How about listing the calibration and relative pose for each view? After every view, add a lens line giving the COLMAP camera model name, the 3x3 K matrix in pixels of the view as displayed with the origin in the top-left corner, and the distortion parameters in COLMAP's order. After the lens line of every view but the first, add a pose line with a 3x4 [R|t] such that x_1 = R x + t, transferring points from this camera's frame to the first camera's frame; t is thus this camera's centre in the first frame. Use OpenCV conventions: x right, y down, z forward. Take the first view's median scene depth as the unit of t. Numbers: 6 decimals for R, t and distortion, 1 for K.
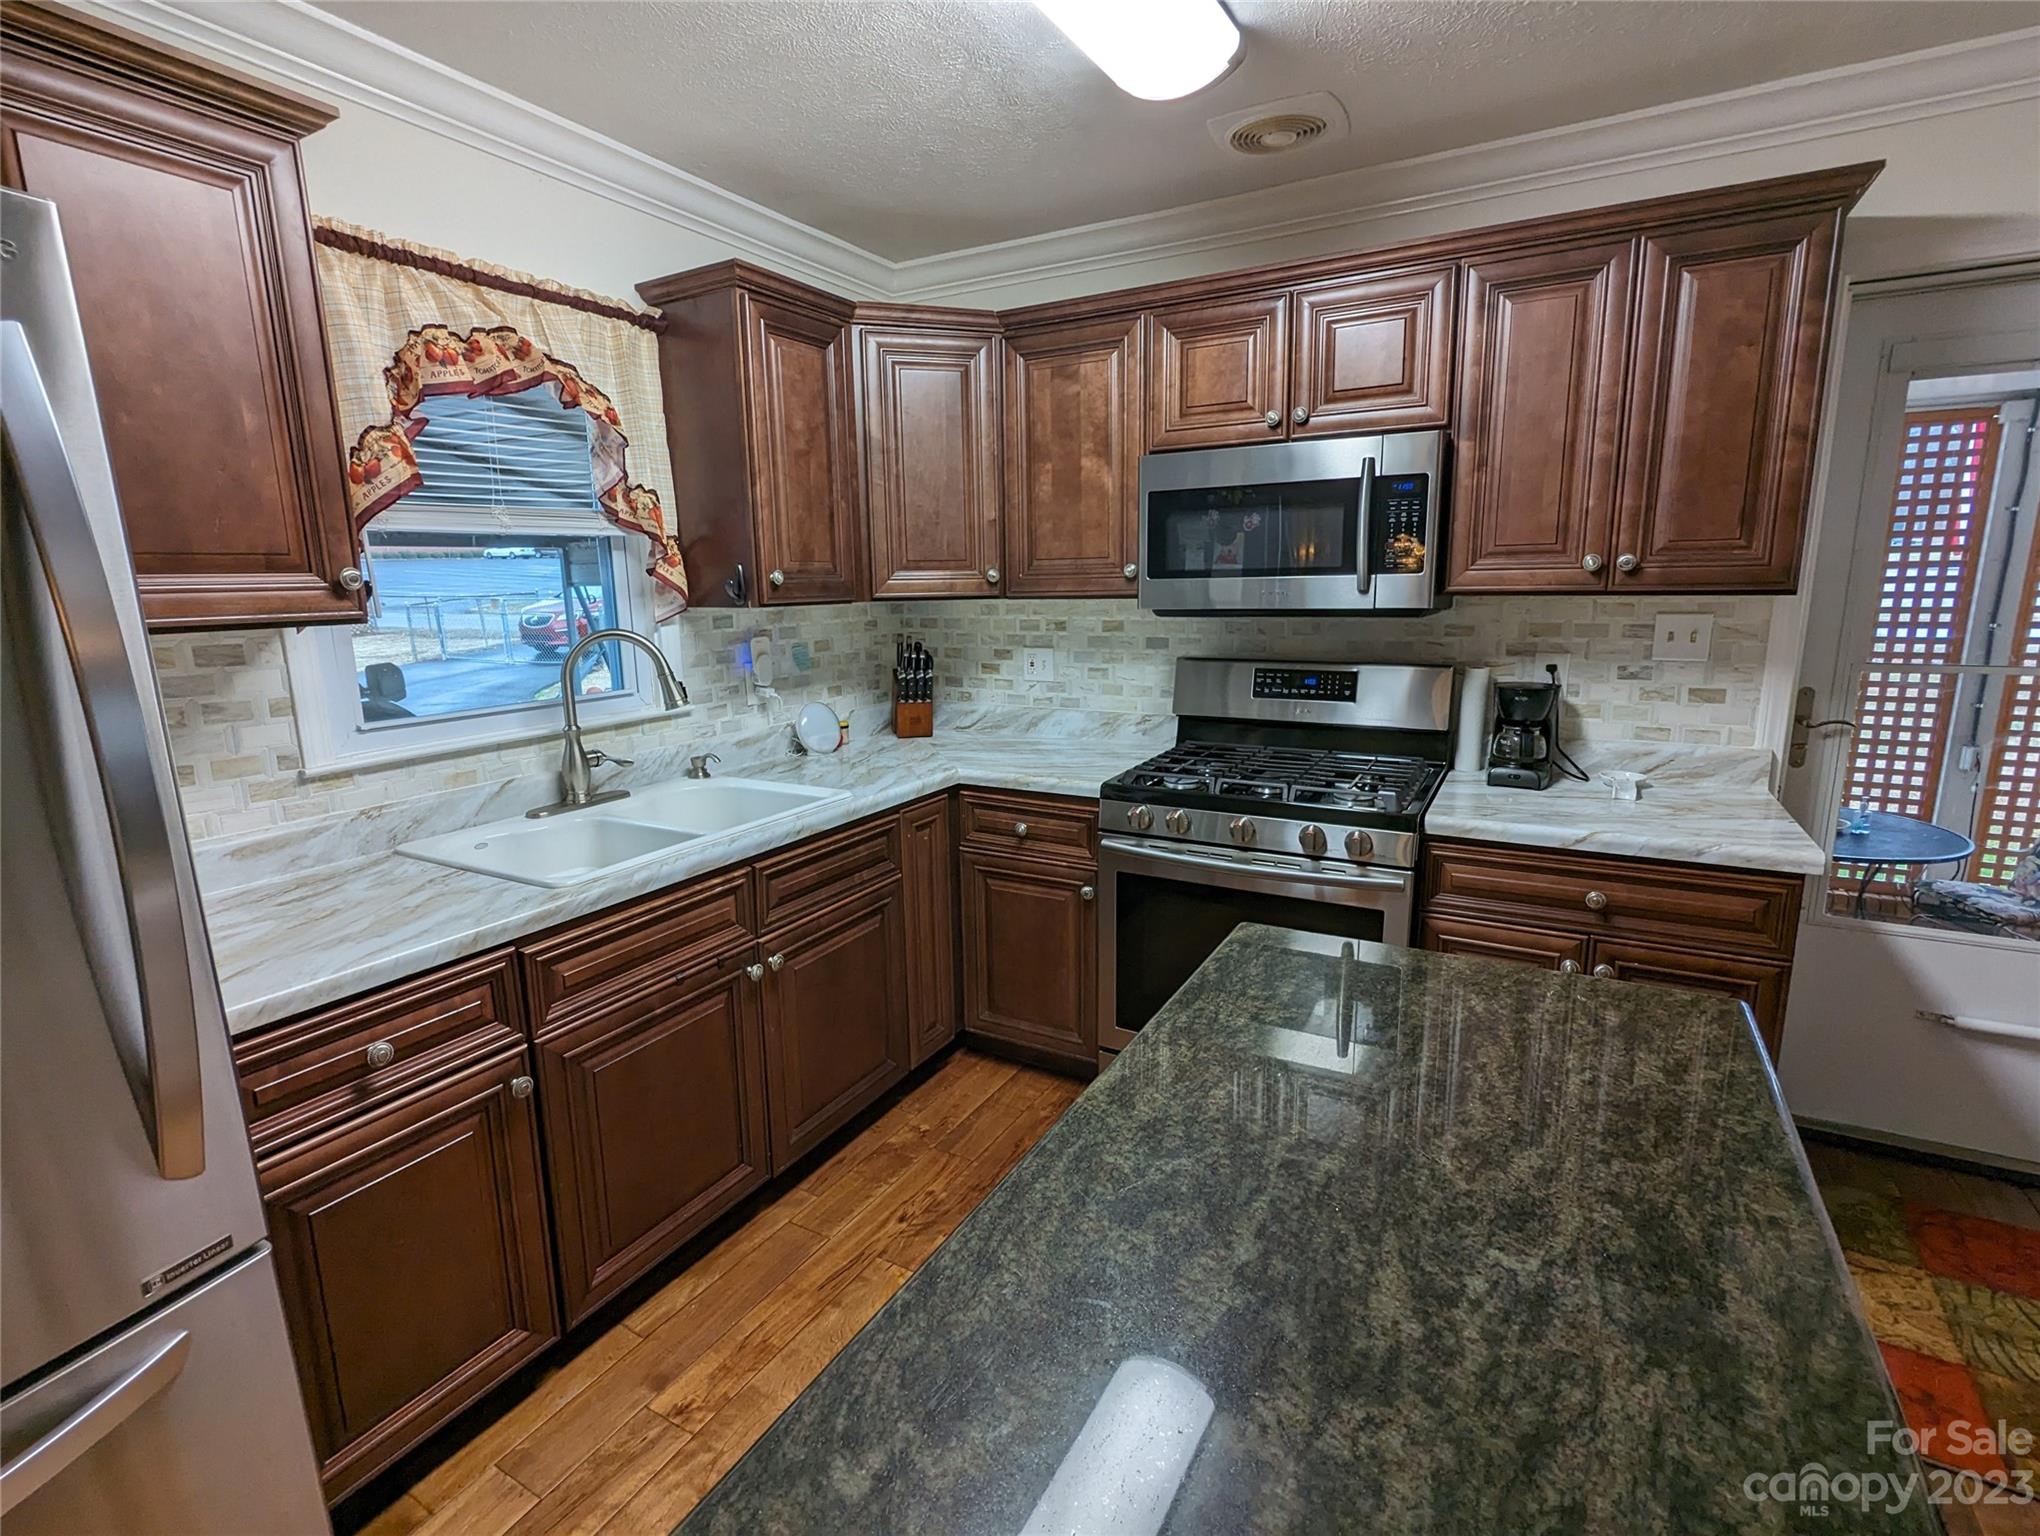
lens RADIAL K [[968.0, 0, 1013.8], [0, 968.0, 766.3], [0, 0, 1]] dist [-0.001034, 0.001027]
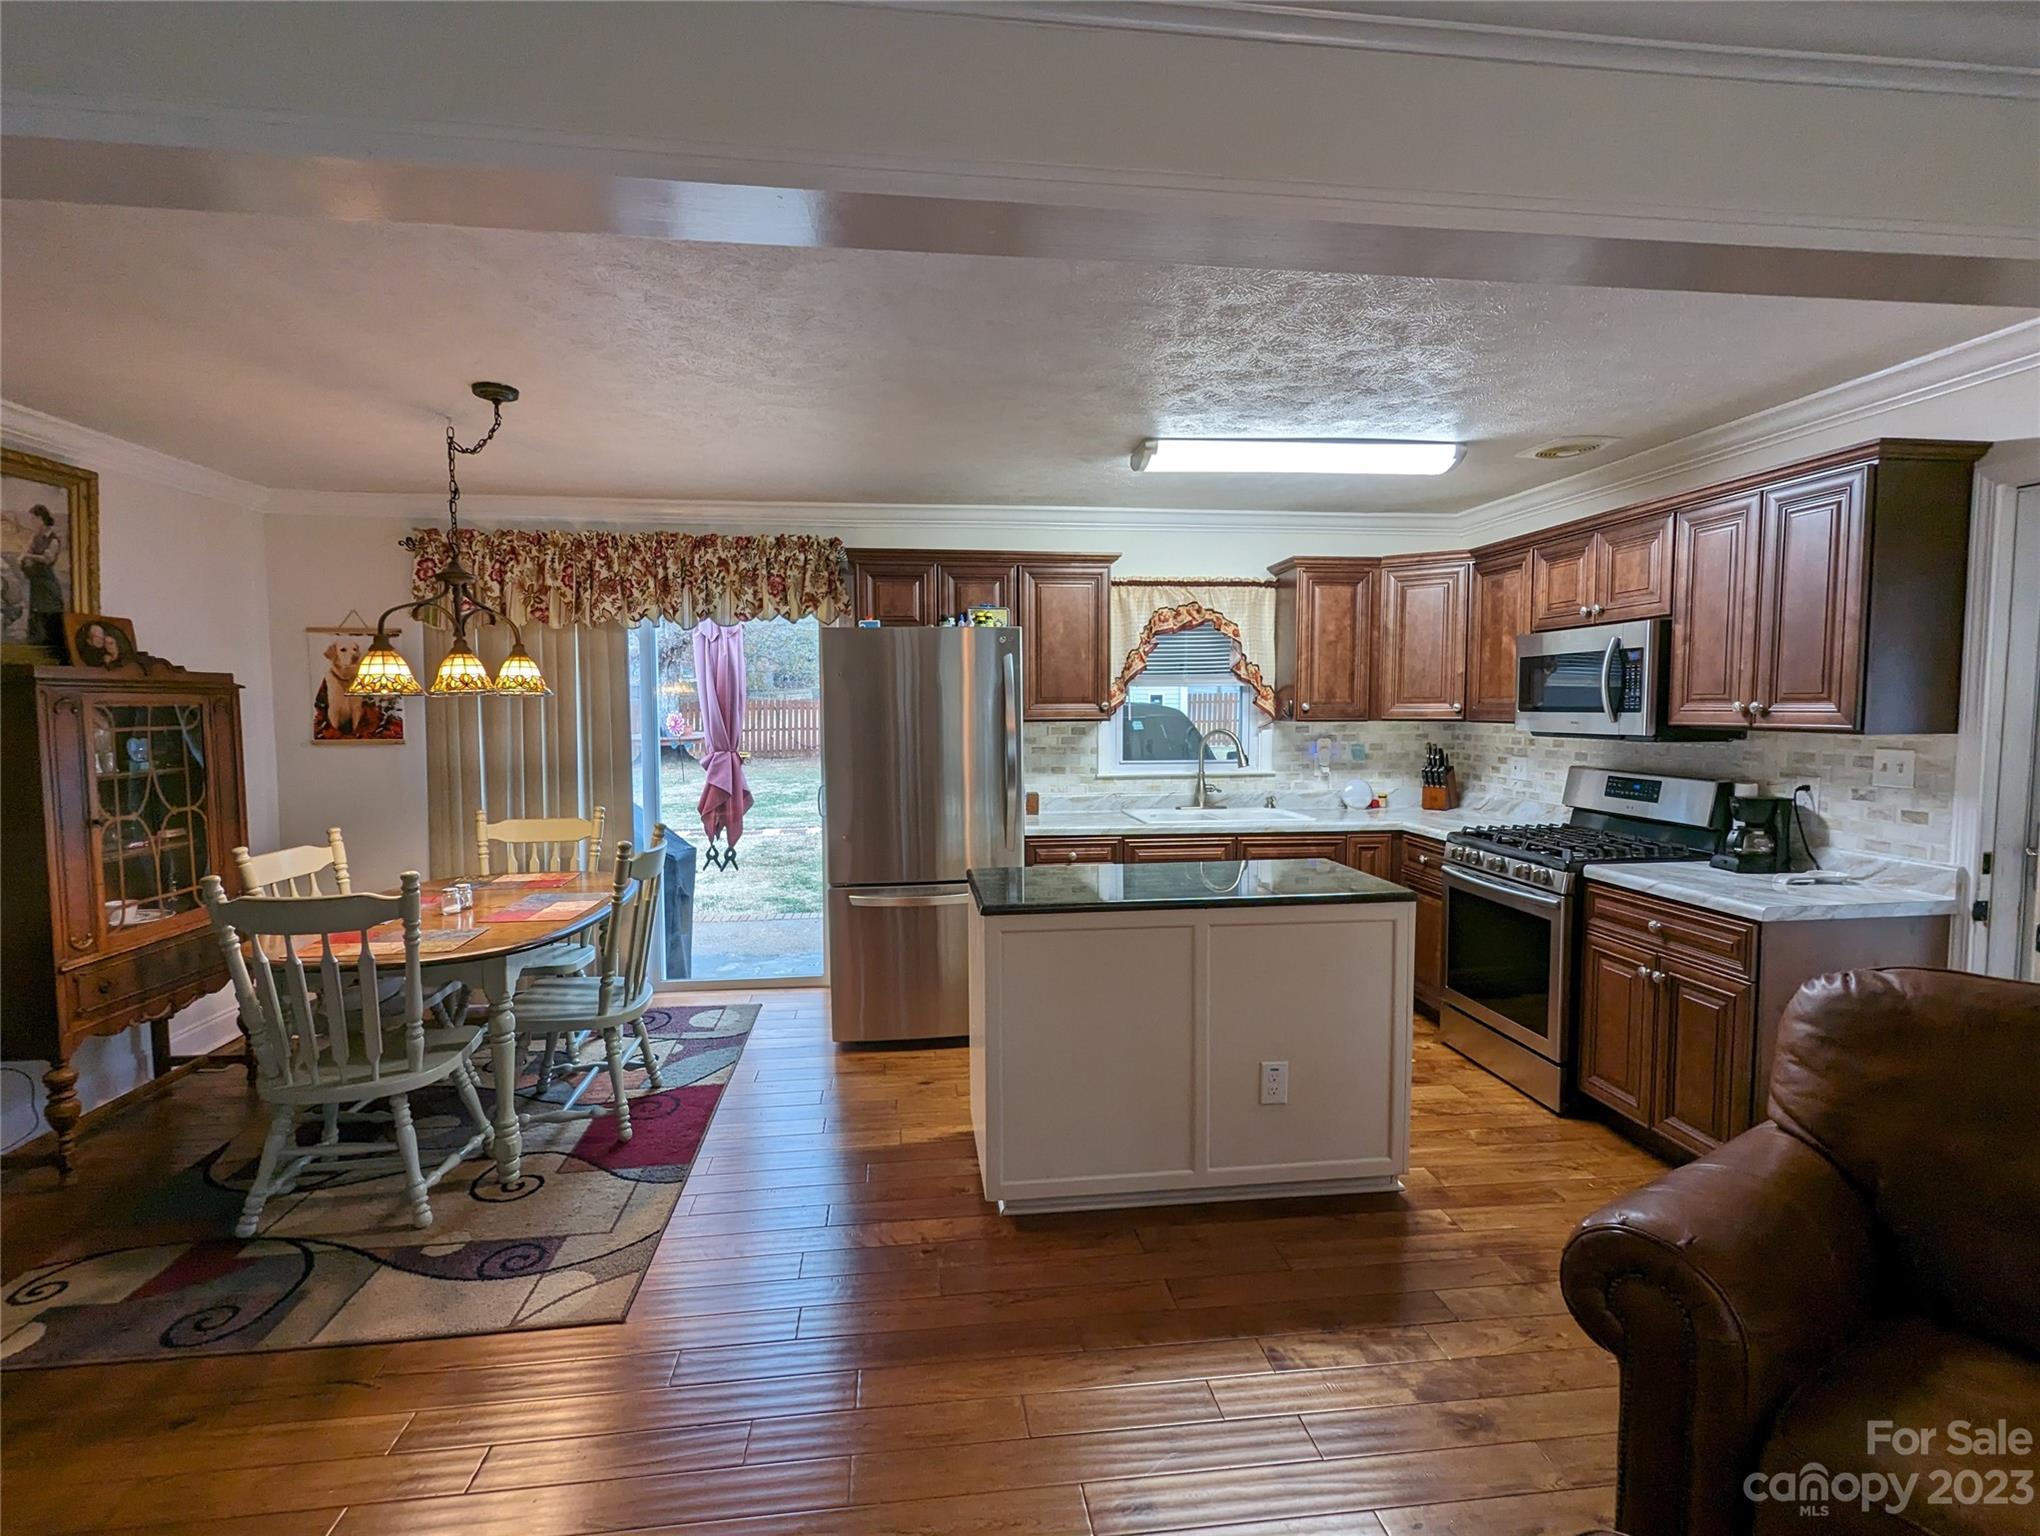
lens RADIAL K [[968.0, 0, 1016.9], [0, 968.0, 766.9], [0, 0, 1]] dist [-0.001034, 0.001027]
pose [[0.589560, 0.068211, -0.804839, 1.032943], [-0.163407, 0.985897, -0.036142, 0.092777], [0.791023, 0.152824, 0.592391, -0.616693]]
